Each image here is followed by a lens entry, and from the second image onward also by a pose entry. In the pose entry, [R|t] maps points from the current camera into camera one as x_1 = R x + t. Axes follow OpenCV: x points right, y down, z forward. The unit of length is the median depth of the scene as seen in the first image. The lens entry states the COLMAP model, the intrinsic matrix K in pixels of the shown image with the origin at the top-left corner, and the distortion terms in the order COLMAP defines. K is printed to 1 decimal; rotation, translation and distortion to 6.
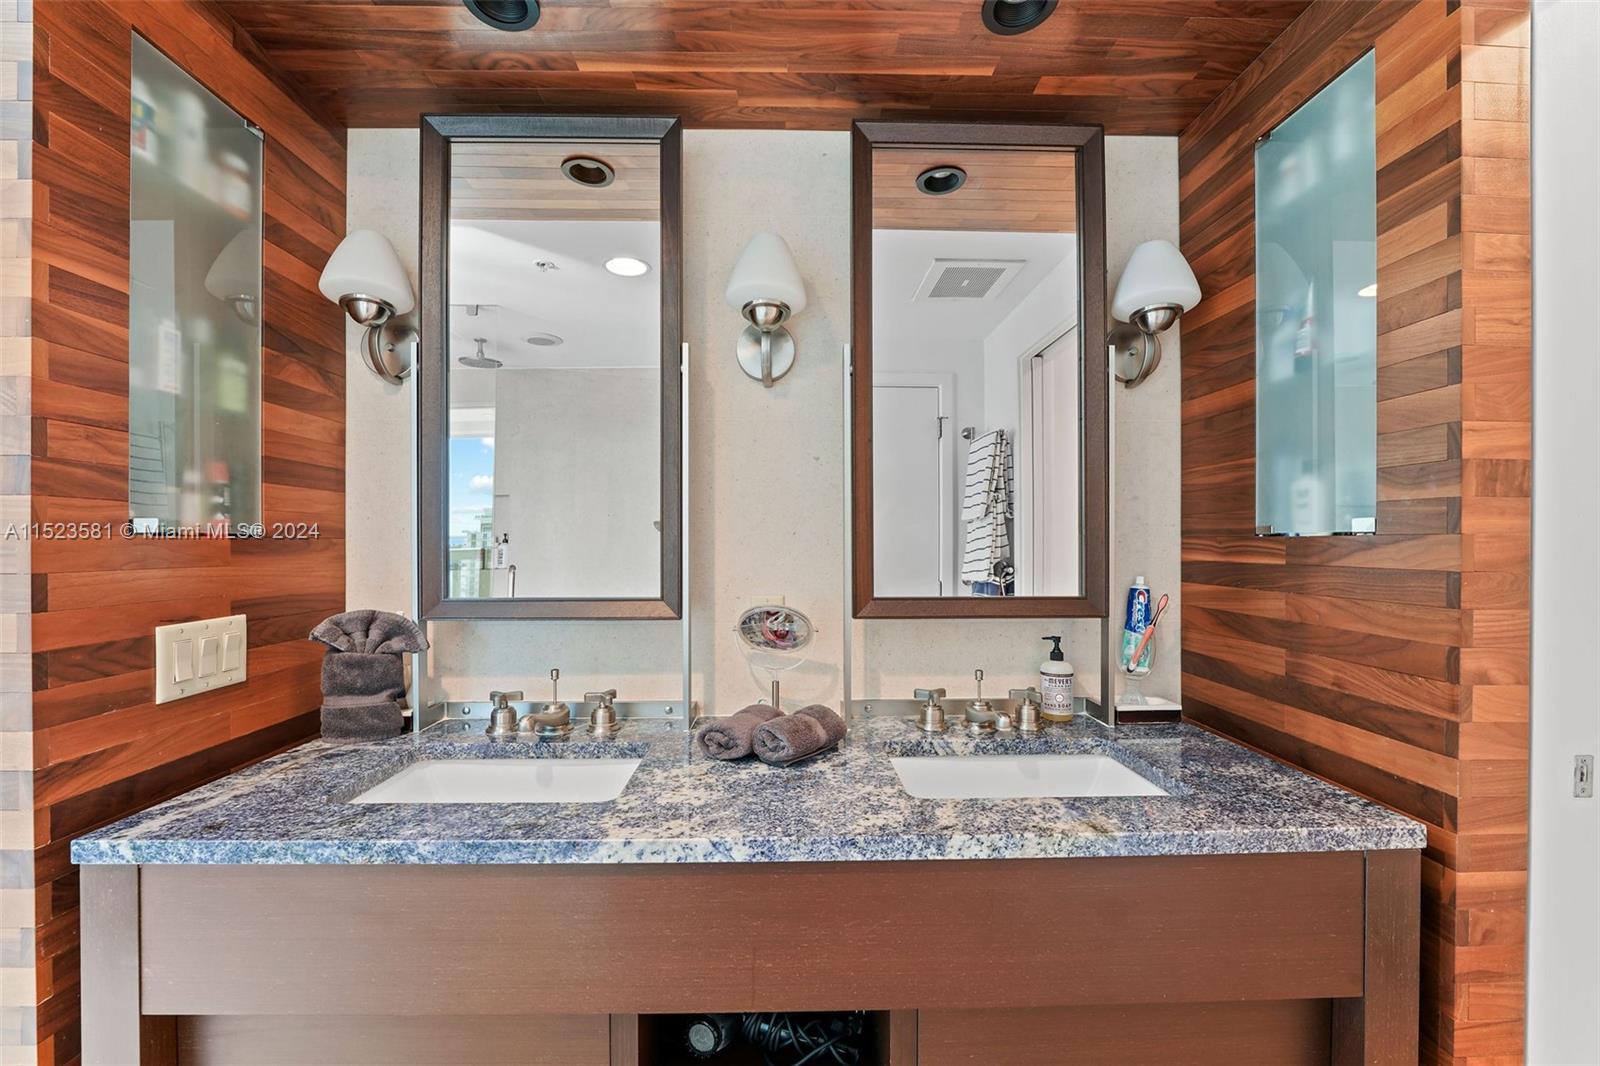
lens RADIAL K [[652.8, 0, 801.7], [0, 652.8, 535.8], [0, 0, 1]] dist [-0.011309, -0.000031]
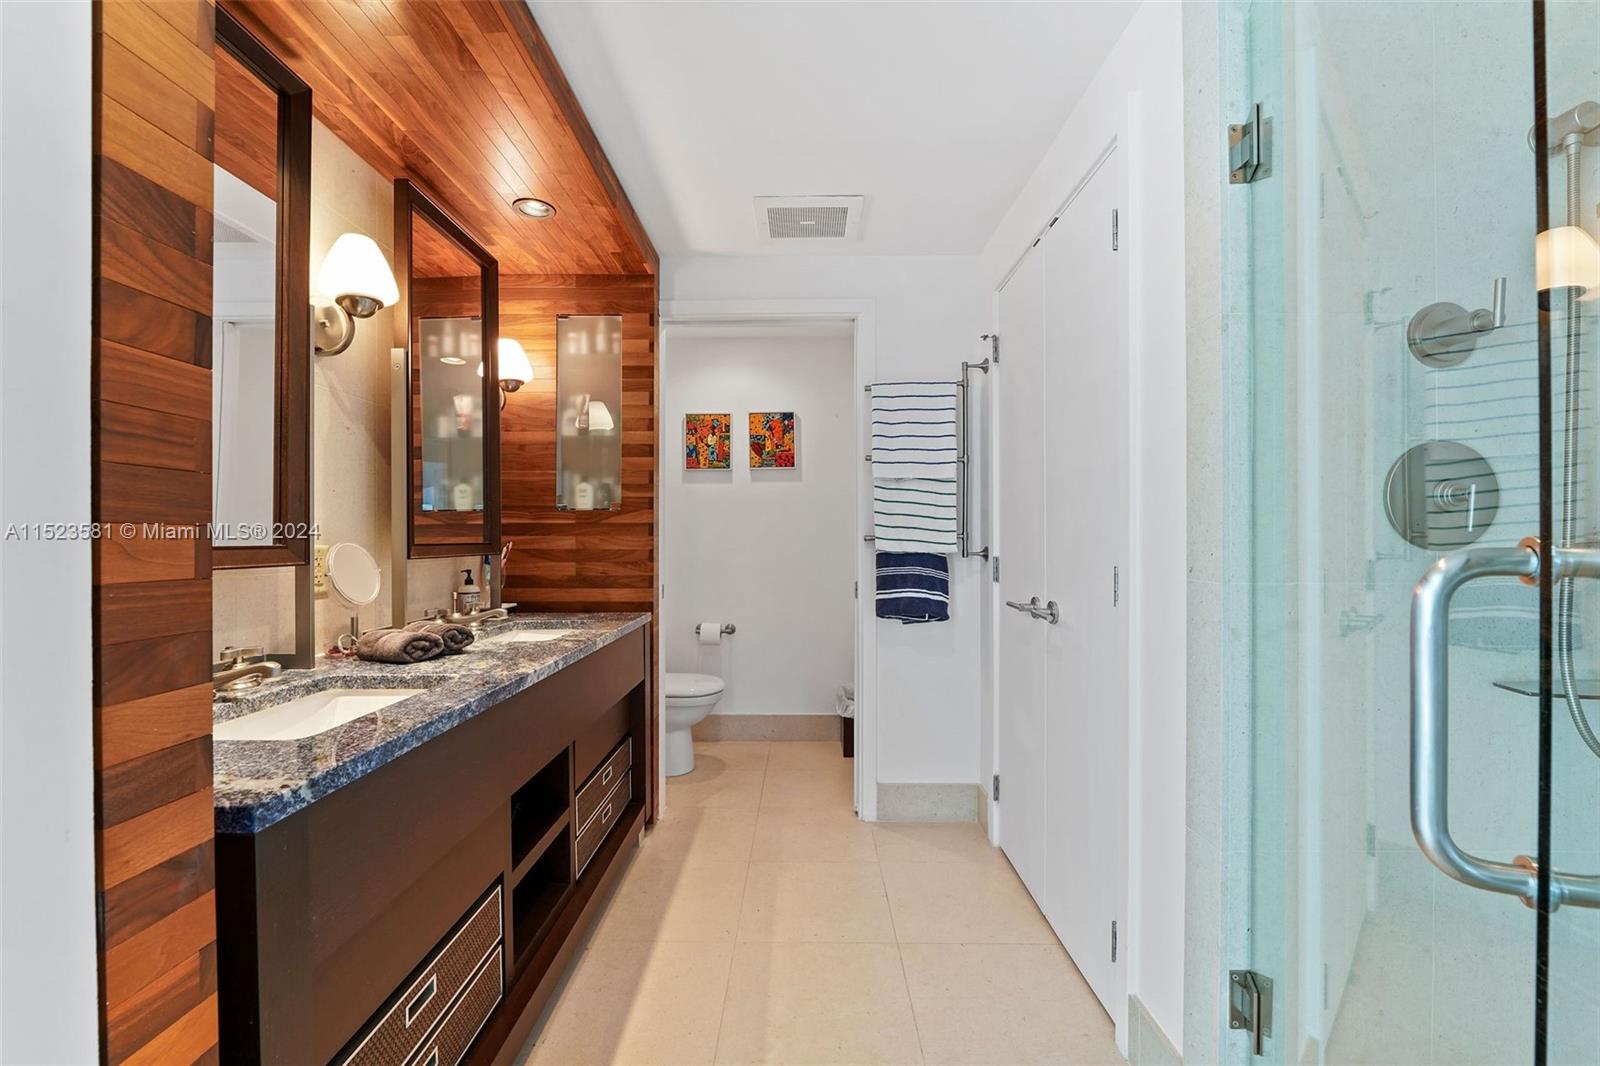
lens RADIAL K [[655.7, 0, 802.5], [0, 655.7, 540.2], [0, 0, 1]] dist [-0.010214, -0.000617]
pose [[0.020100, -0.001058, 0.999797, -1.523077], [-0.006989, 0.999975, 0.001199, 0.100618], [-0.999774, -0.007012, 0.020092, 0.220684]]
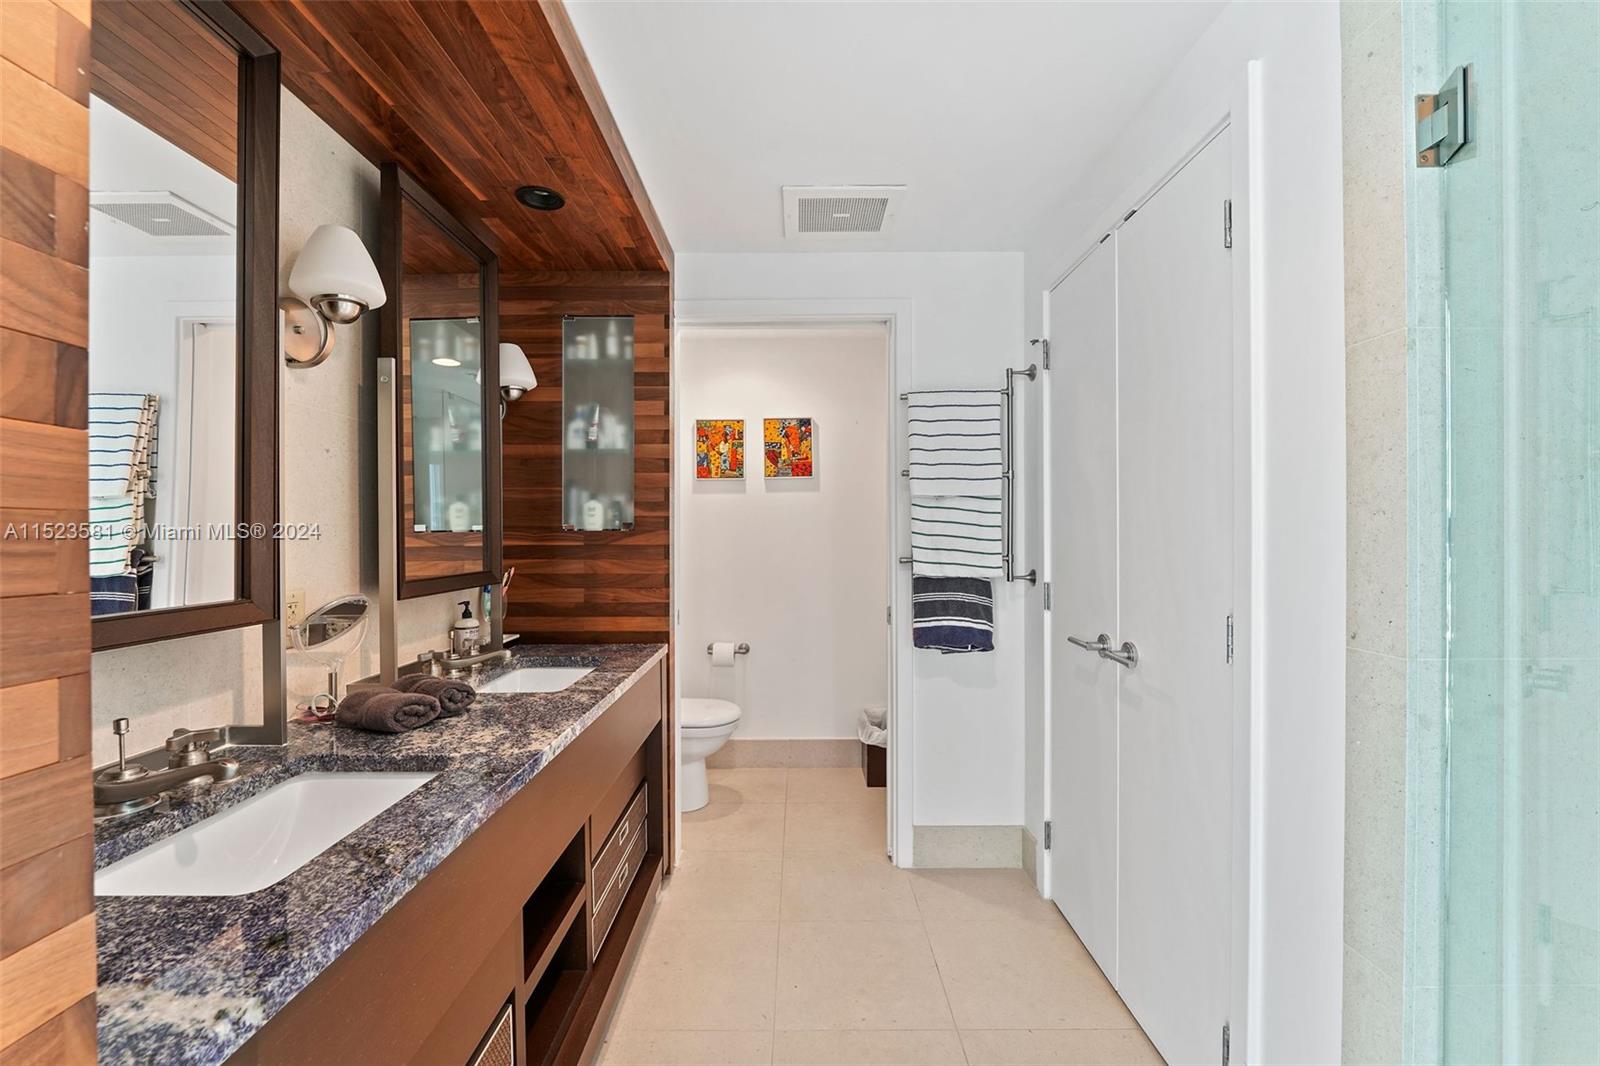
lens RADIAL K [[652.8, 0, 801.7], [0, 652.8, 535.8], [0, 0, 1]] dist [-0.011309, -0.000031]
pose [[0.009097, -0.003255, 0.999953, -1.312938], [-0.005050, 0.999982, 0.003301, 0.007028], [-0.999946, -0.005080, 0.009080, 0.351195]]
